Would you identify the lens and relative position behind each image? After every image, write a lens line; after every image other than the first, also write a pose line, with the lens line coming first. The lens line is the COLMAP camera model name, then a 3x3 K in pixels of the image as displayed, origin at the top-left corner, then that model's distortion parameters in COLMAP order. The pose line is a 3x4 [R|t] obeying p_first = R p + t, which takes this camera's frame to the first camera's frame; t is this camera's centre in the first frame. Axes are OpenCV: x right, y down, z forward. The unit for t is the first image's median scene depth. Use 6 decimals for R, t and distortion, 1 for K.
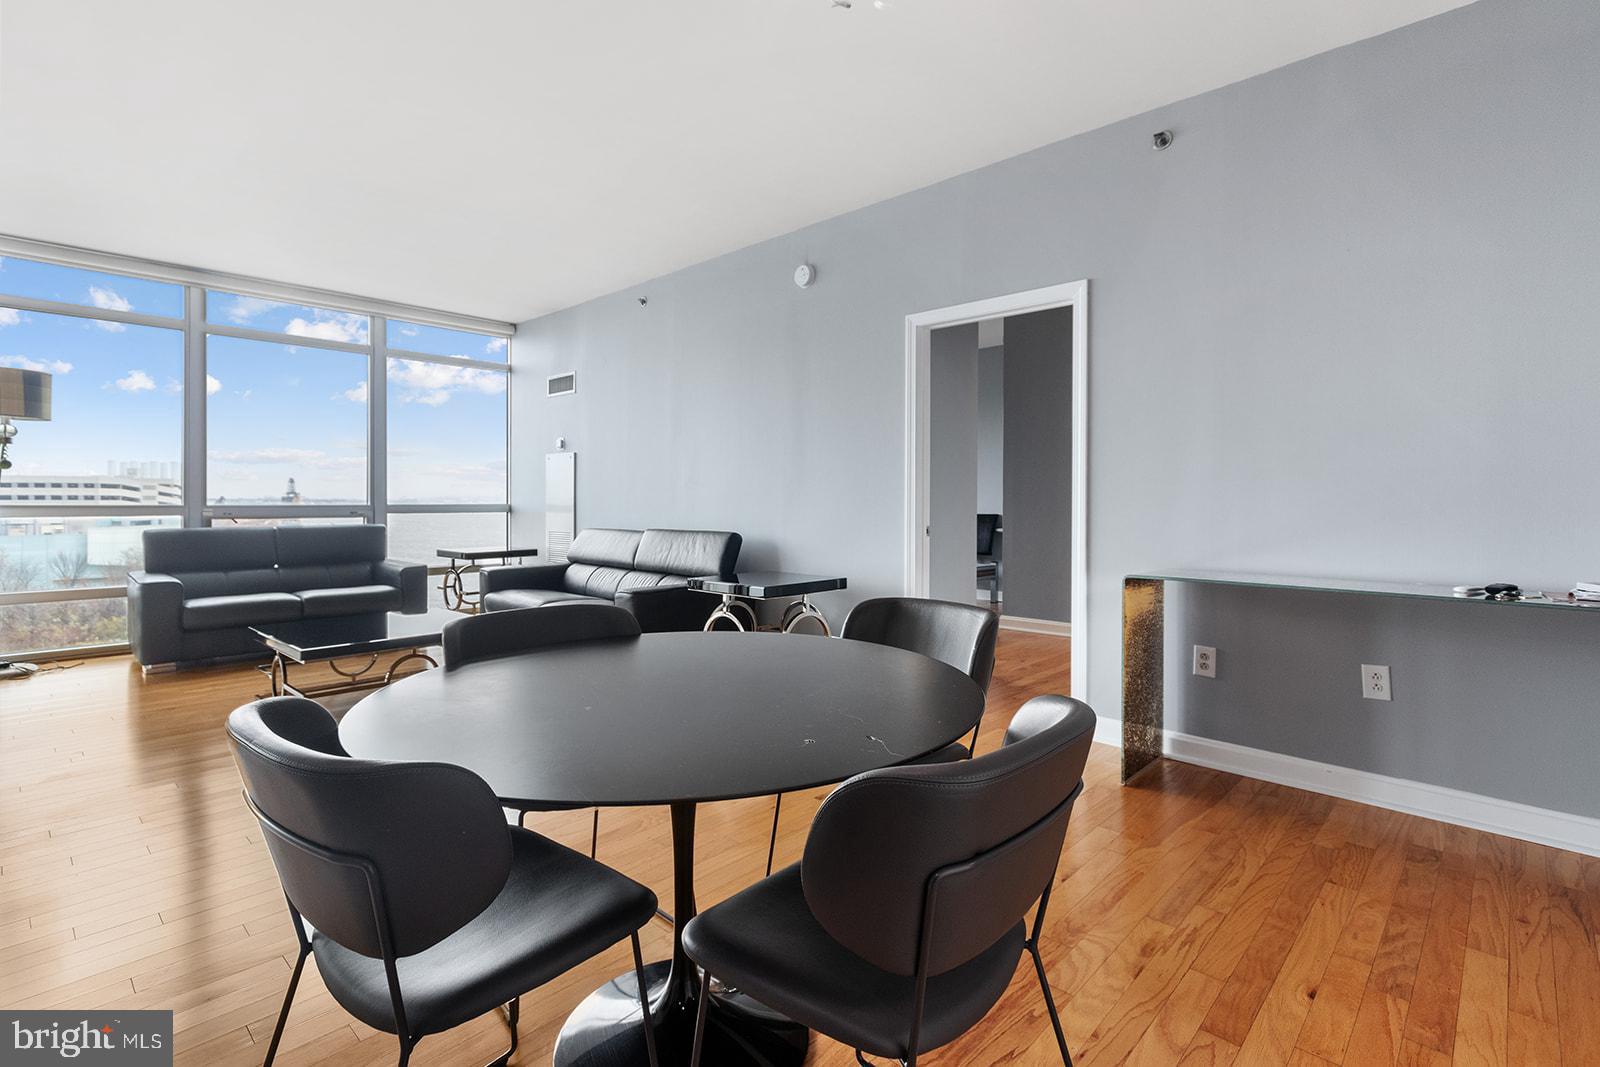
lens RADIAL K [[749.4, 0, 792.0], [0, 749.4, 504.5], [0, 0, 1]] dist [0.003092, 0.000216]
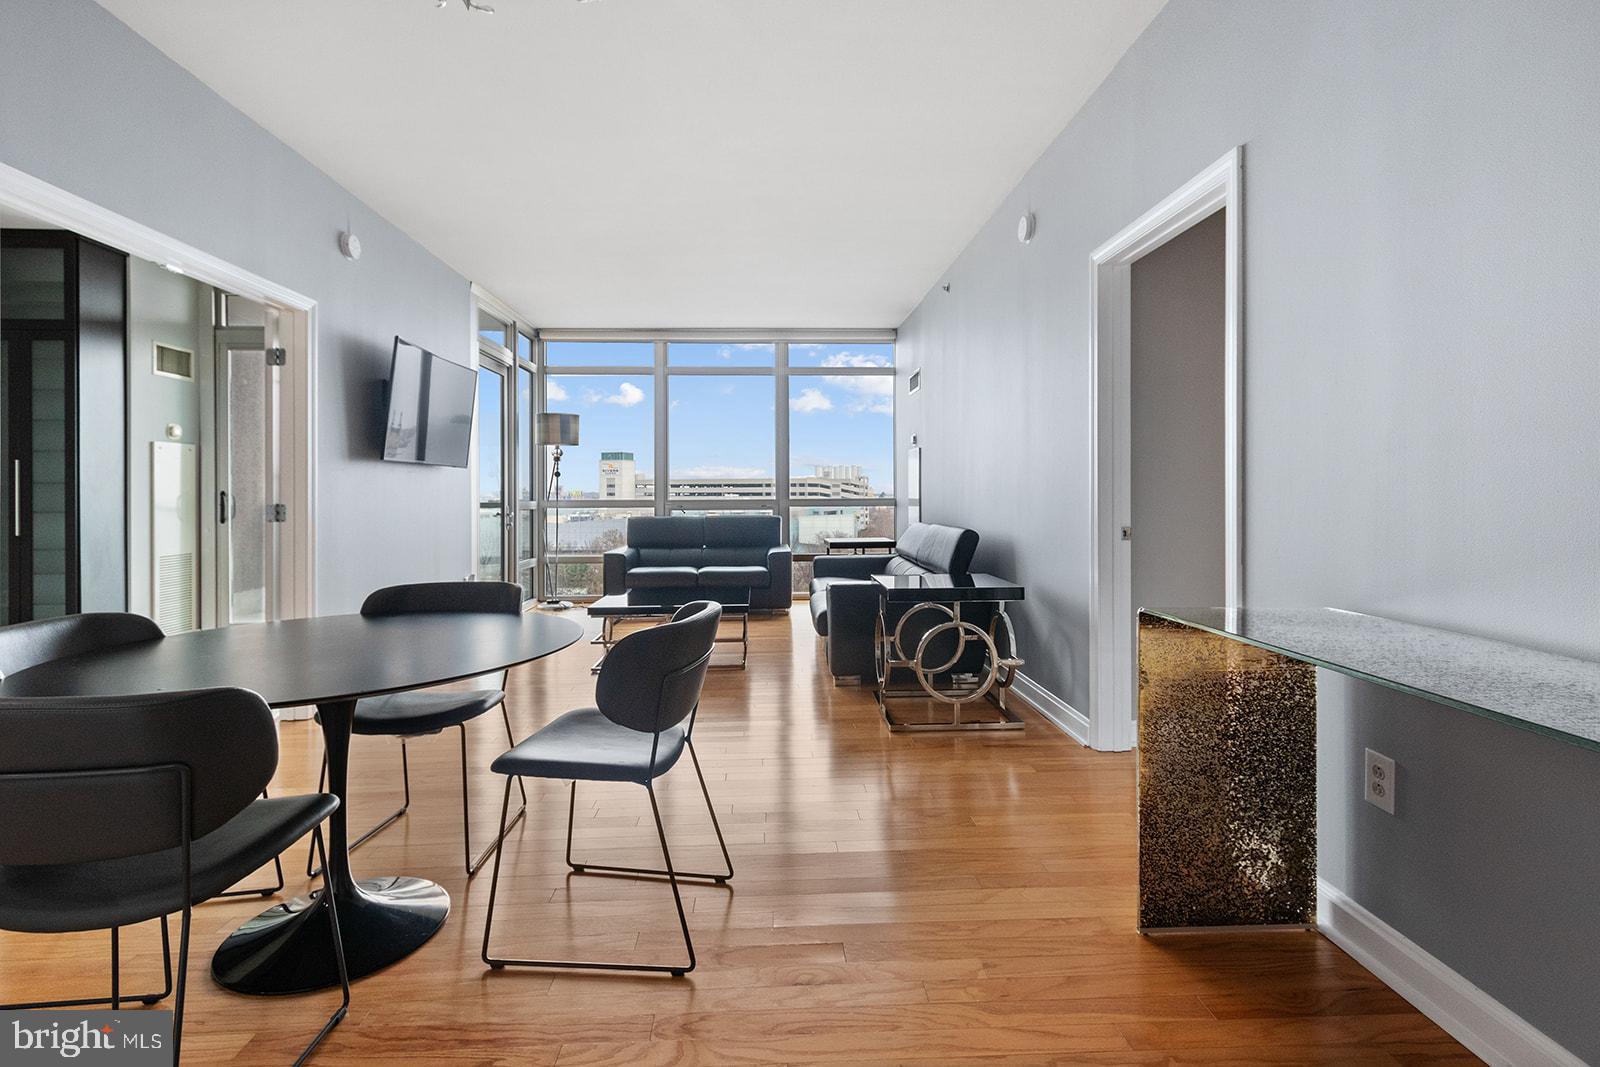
lens RADIAL K [[754.1, 0, 799.5], [0, 754.1, 495.7], [0, 0, 1]] dist [0.006557, -0.006998]
pose [[0.727730, -0.005442, -0.685842, 0.562669], [0.003762, 0.999985, -0.003943, -0.000695], [0.685854, 0.000290, 0.727740, 0.272067]]
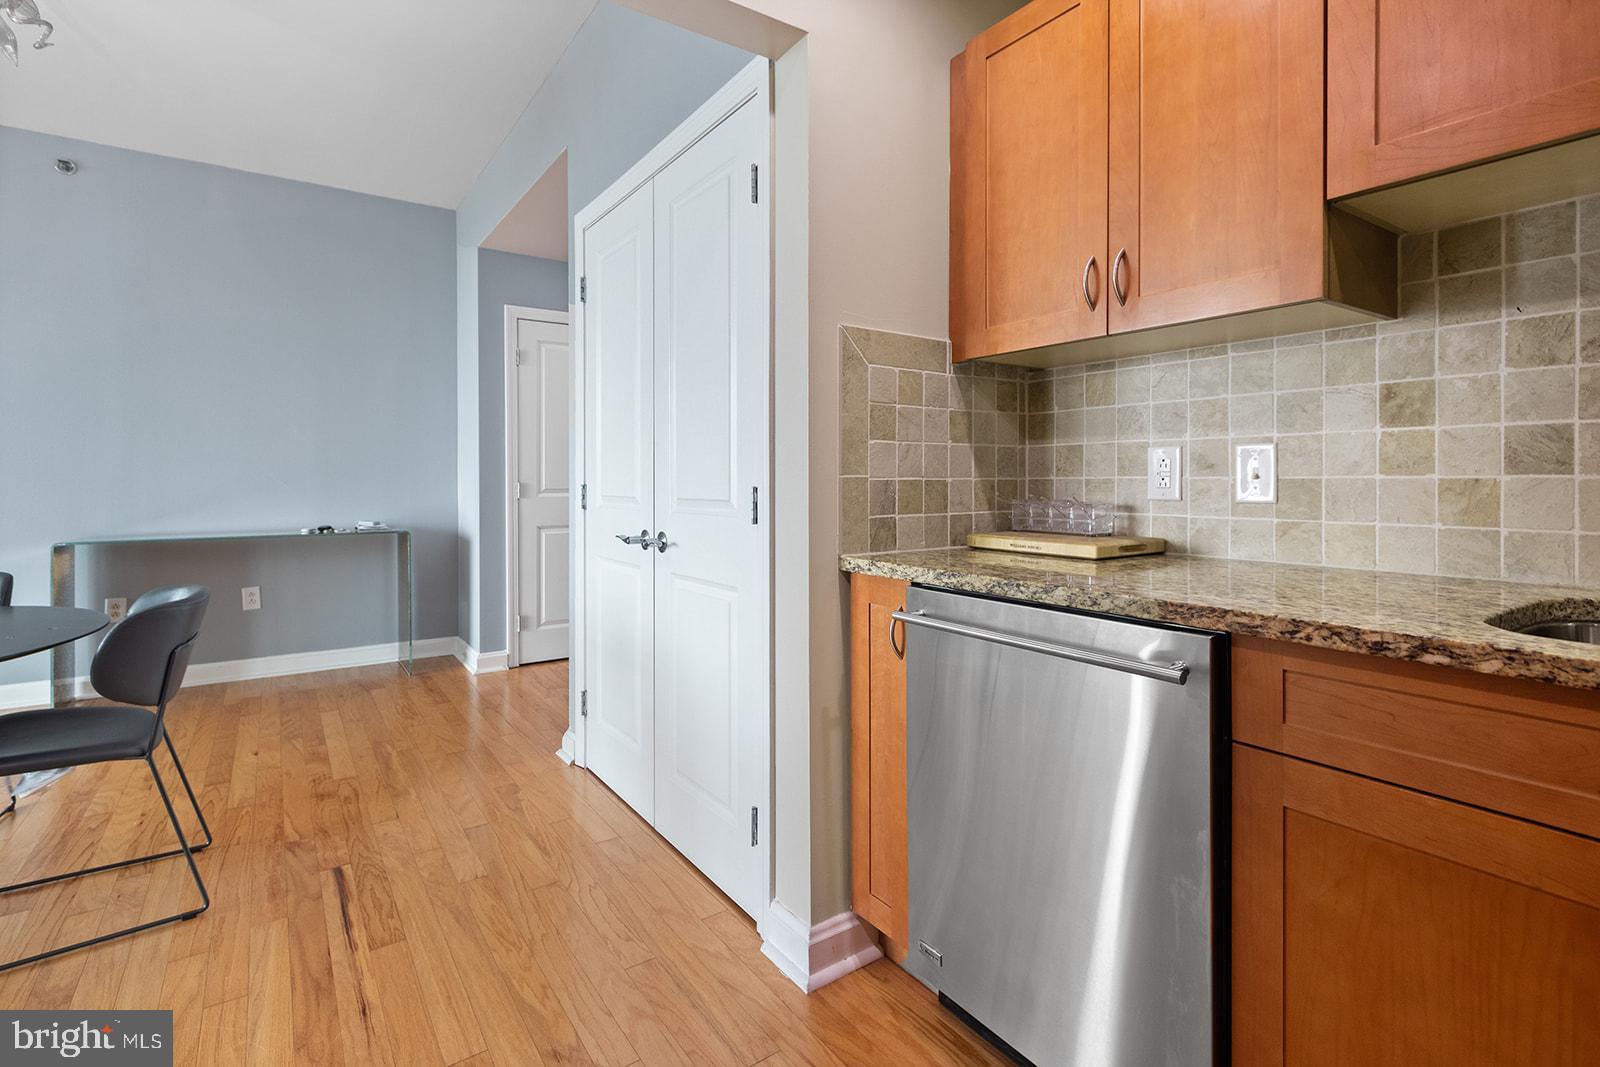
lens RADIAL K [[759.2, 0, 793.9], [0, 759.2, 481.9], [0, 0, 1]] dist [0.002082, -0.000269]
pose [[0.202822, -0.007805, 0.979185, -0.399500], [0.006709, 0.999956, 0.006581, -0.001658], [-0.979193, 0.005234, 0.202865, -0.307597]]
